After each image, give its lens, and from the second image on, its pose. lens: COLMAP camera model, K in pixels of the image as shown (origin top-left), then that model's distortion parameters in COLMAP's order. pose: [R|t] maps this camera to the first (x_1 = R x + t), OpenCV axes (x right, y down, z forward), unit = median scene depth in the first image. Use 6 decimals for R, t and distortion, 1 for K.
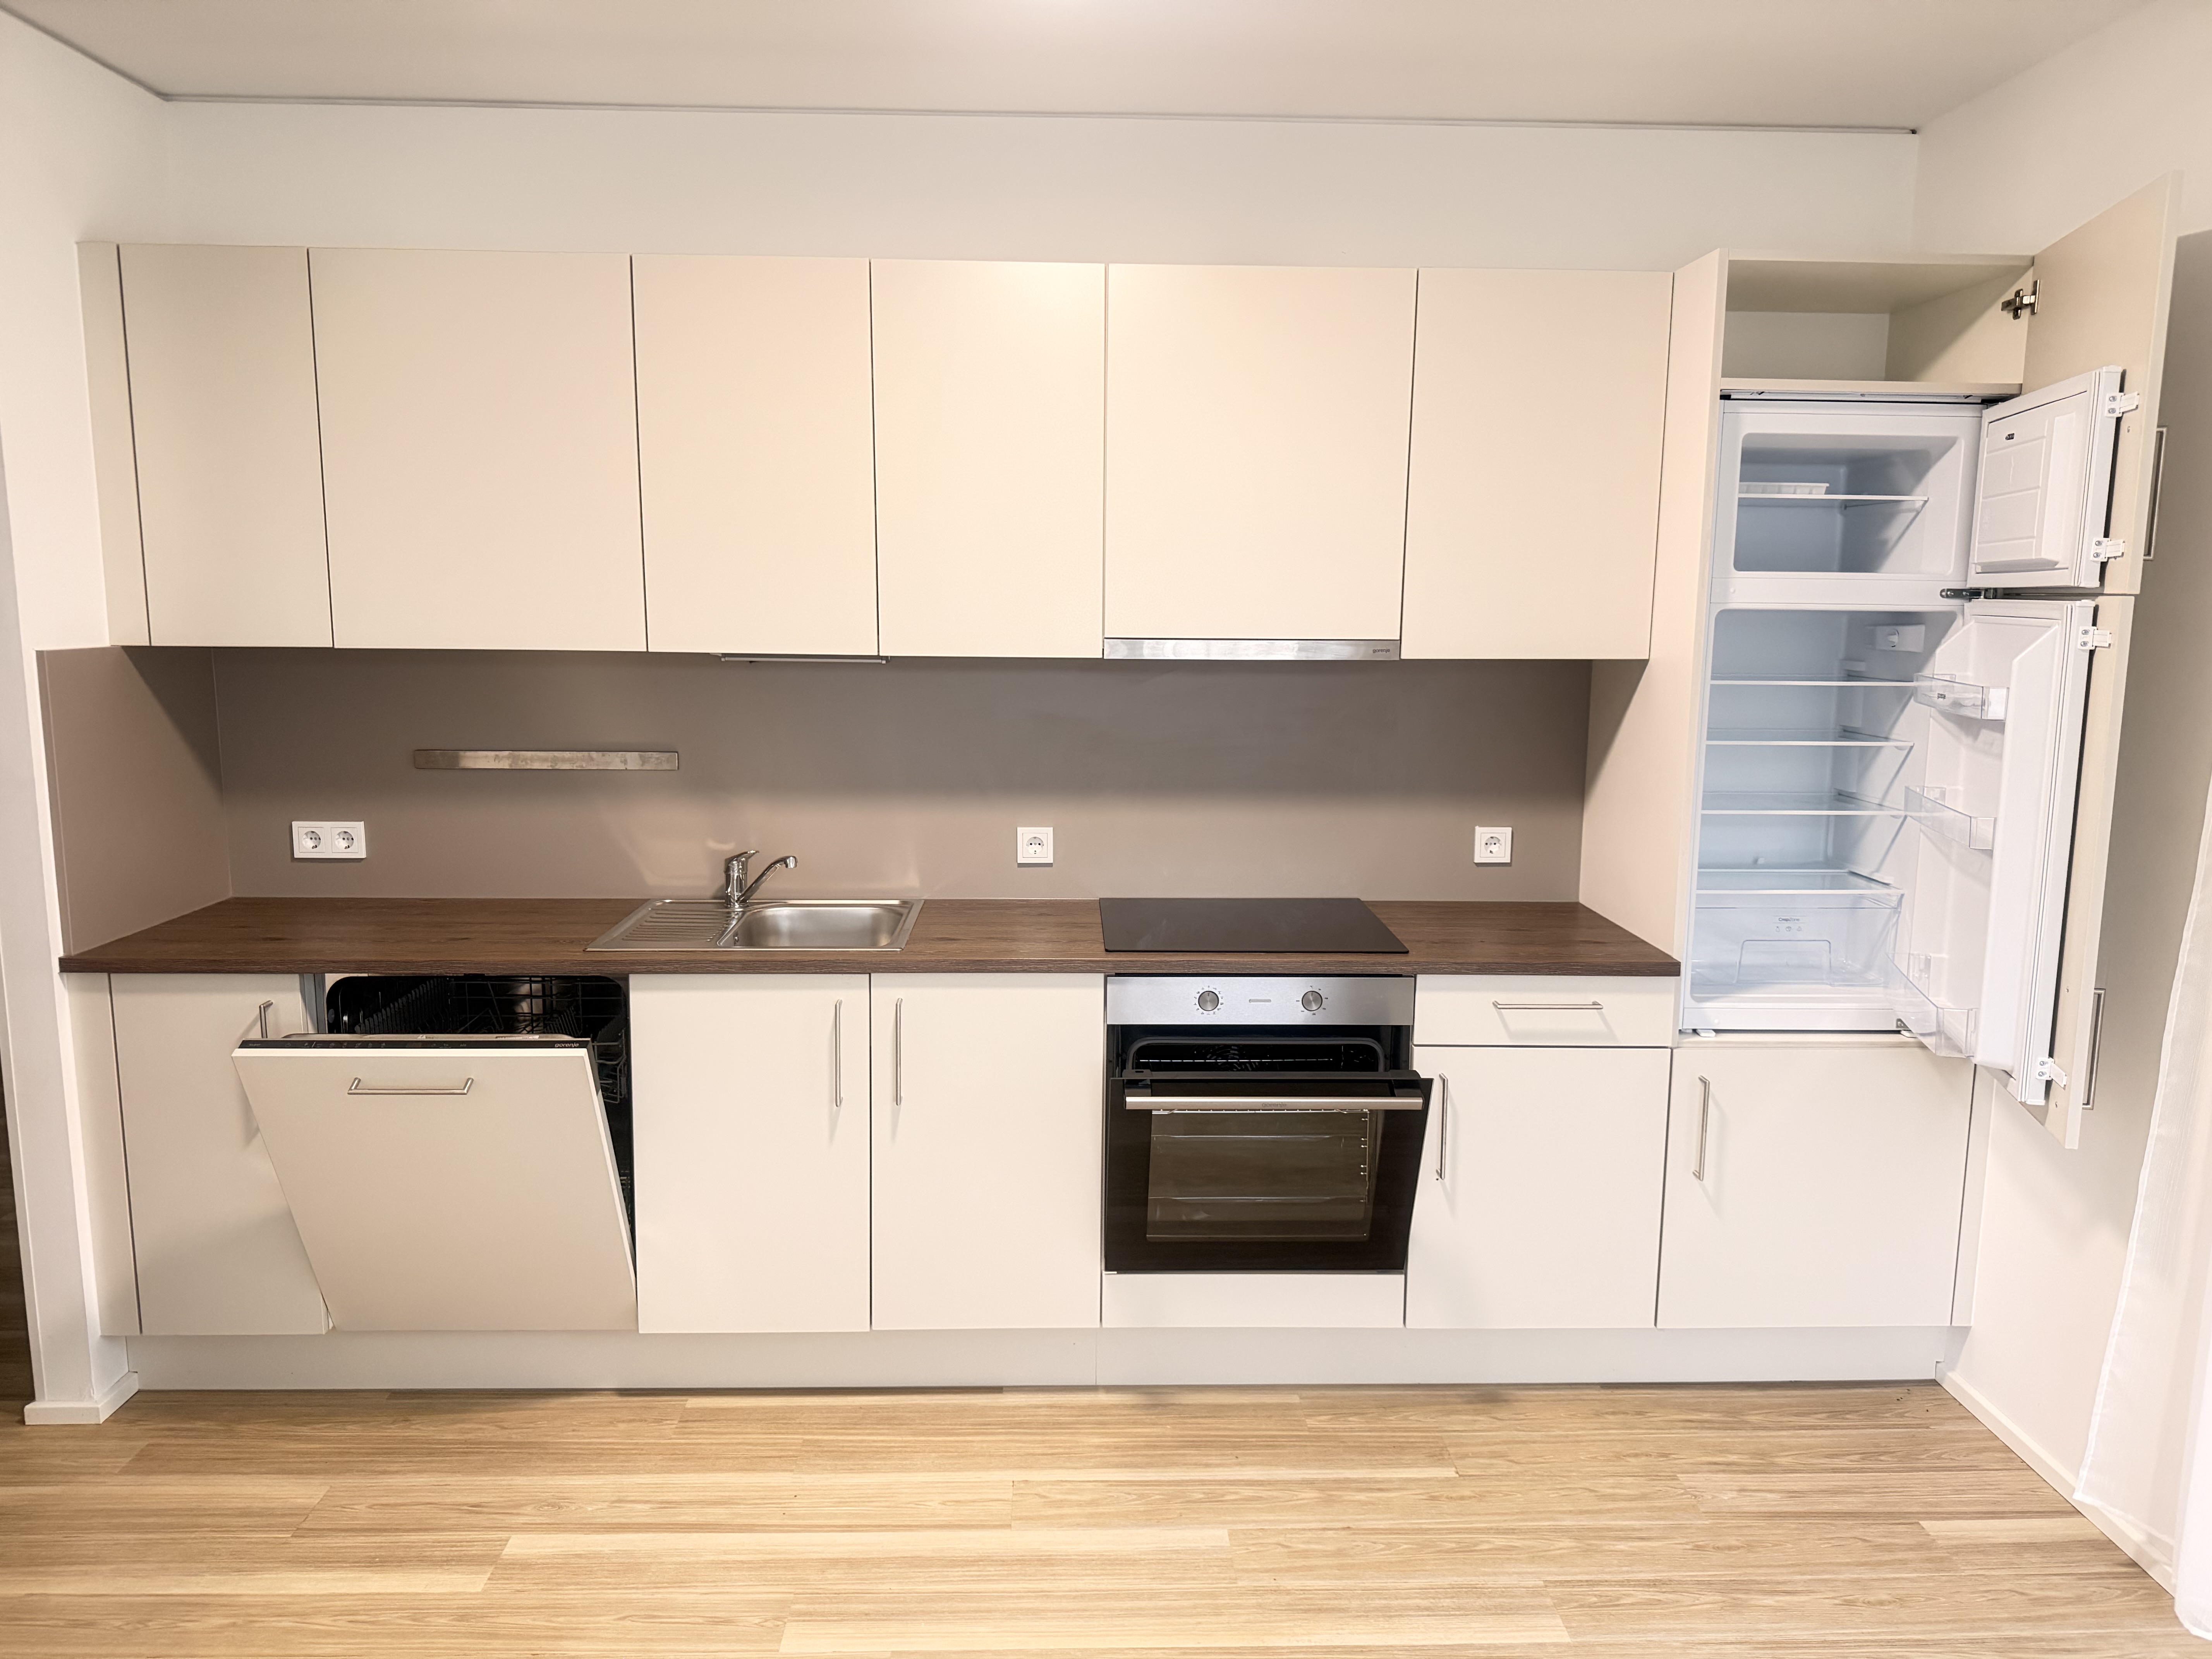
lens RADIAL K [[1598.7, 0, 1114.2], [0, 1598.7, 816.7], [0, 0, 1]] dist [0.003664, -0.012389]
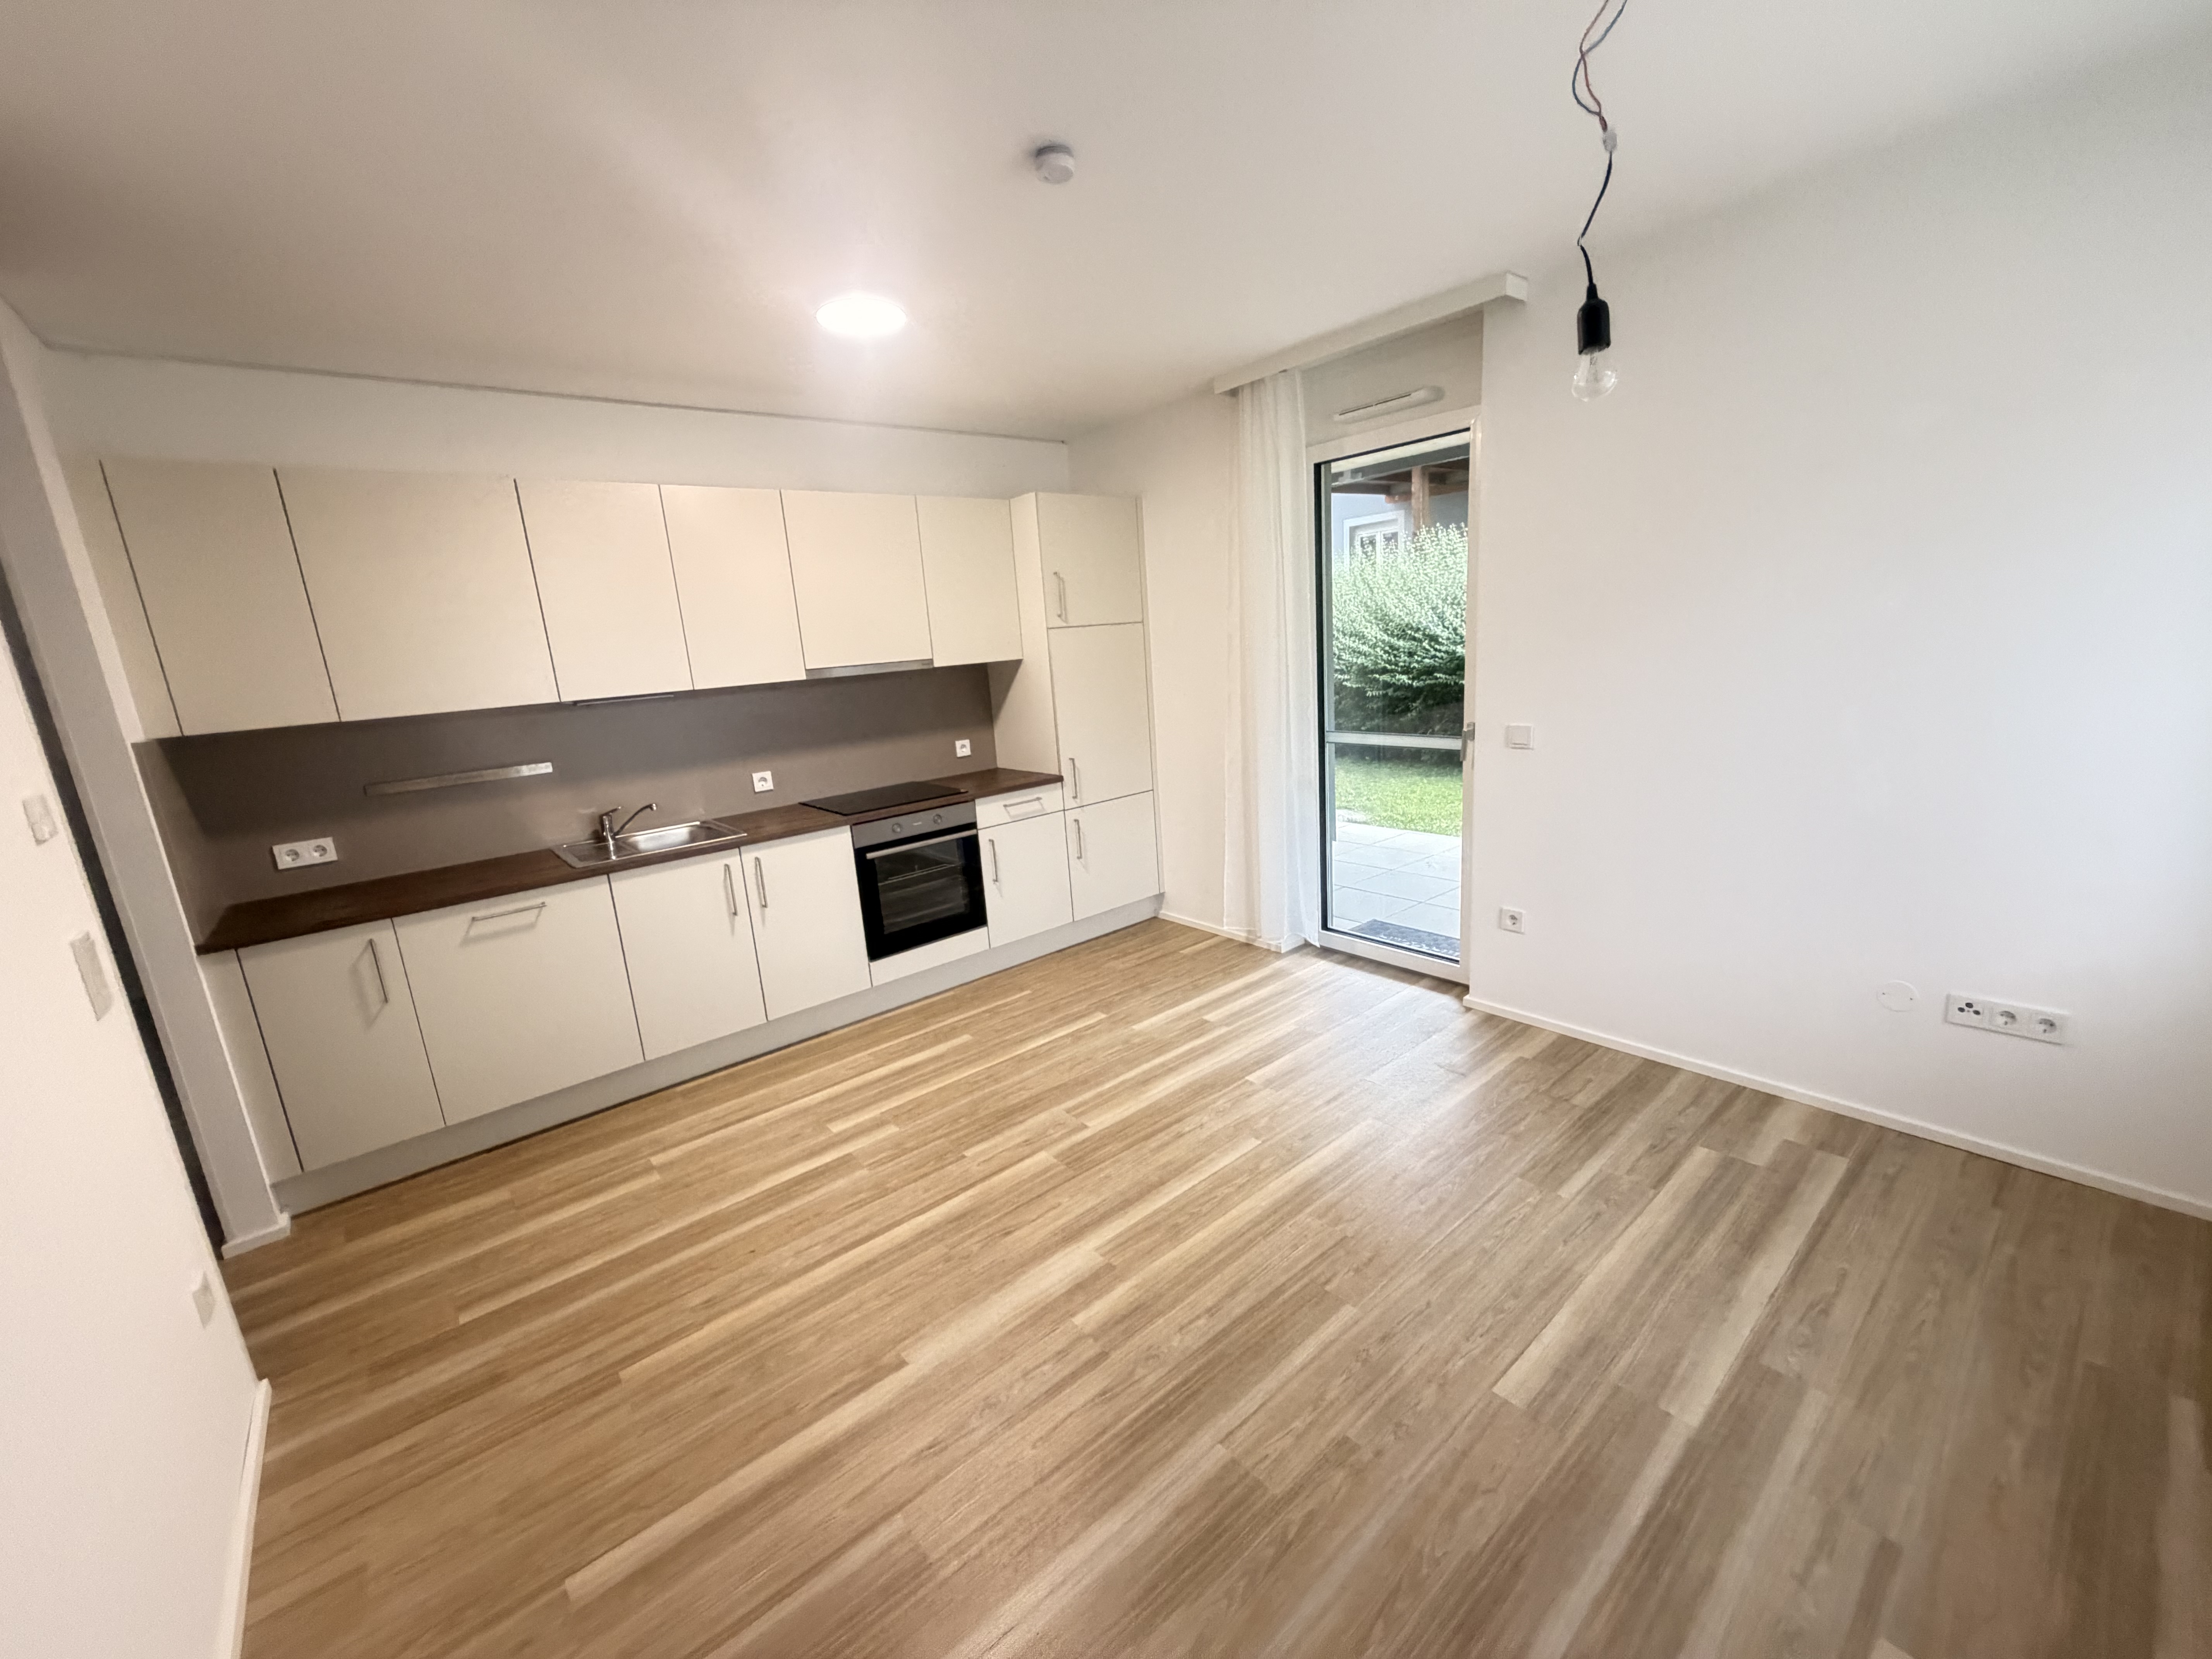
lens RADIAL K [[887.5, 0, 1118.6], [0, 887.5, 832.9], [0, 0, 1]] dist [0.003991, -0.000712]
pose [[0.779356, -0.204208, 0.592371, -0.429766], [0.168415, 0.978882, 0.115873, 0.031093], [-0.603523, 0.009458, 0.797289, -0.176860]]
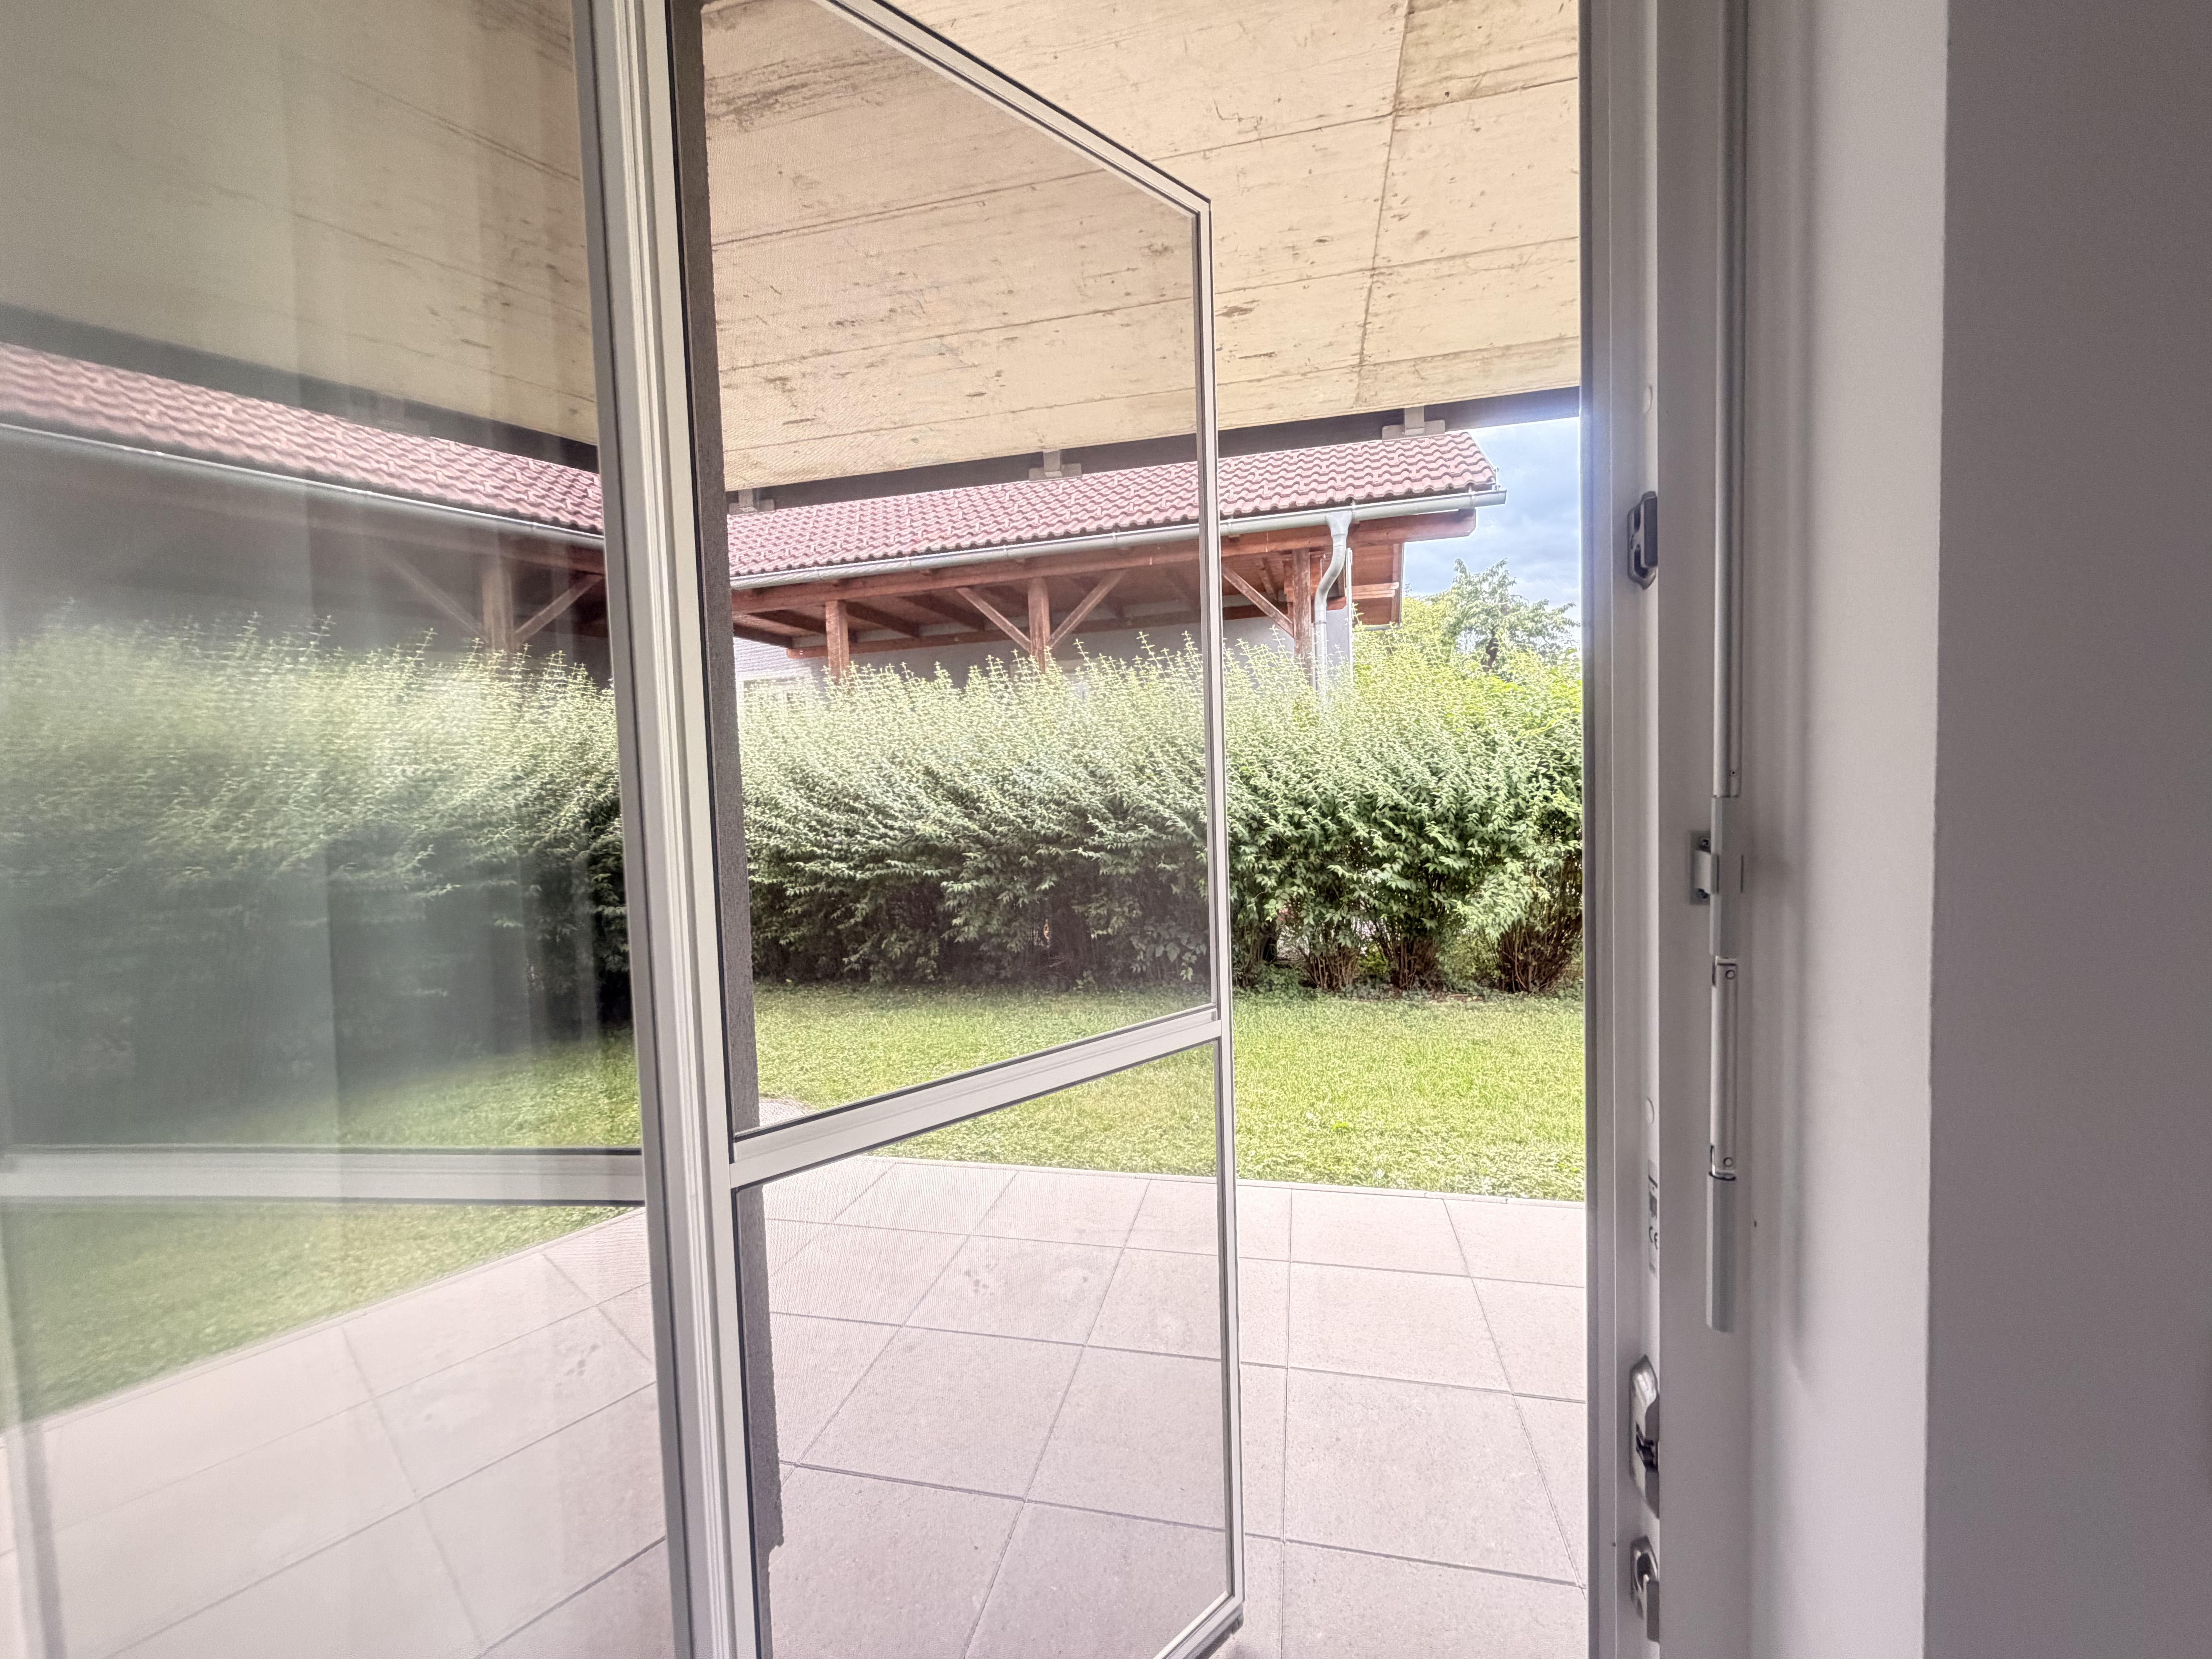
lens RADIAL K [[887.5, 0, 1097.3], [0, 887.5, 834.4], [0, 0, 1]] dist [0.003991, -0.000712]
pose [[0.263166, -0.063416, 0.962664, 0.403932], [0.174573, 0.984495, 0.017131, 0.023058], [-0.948825, 0.163547, 0.270156, 0.506203]]
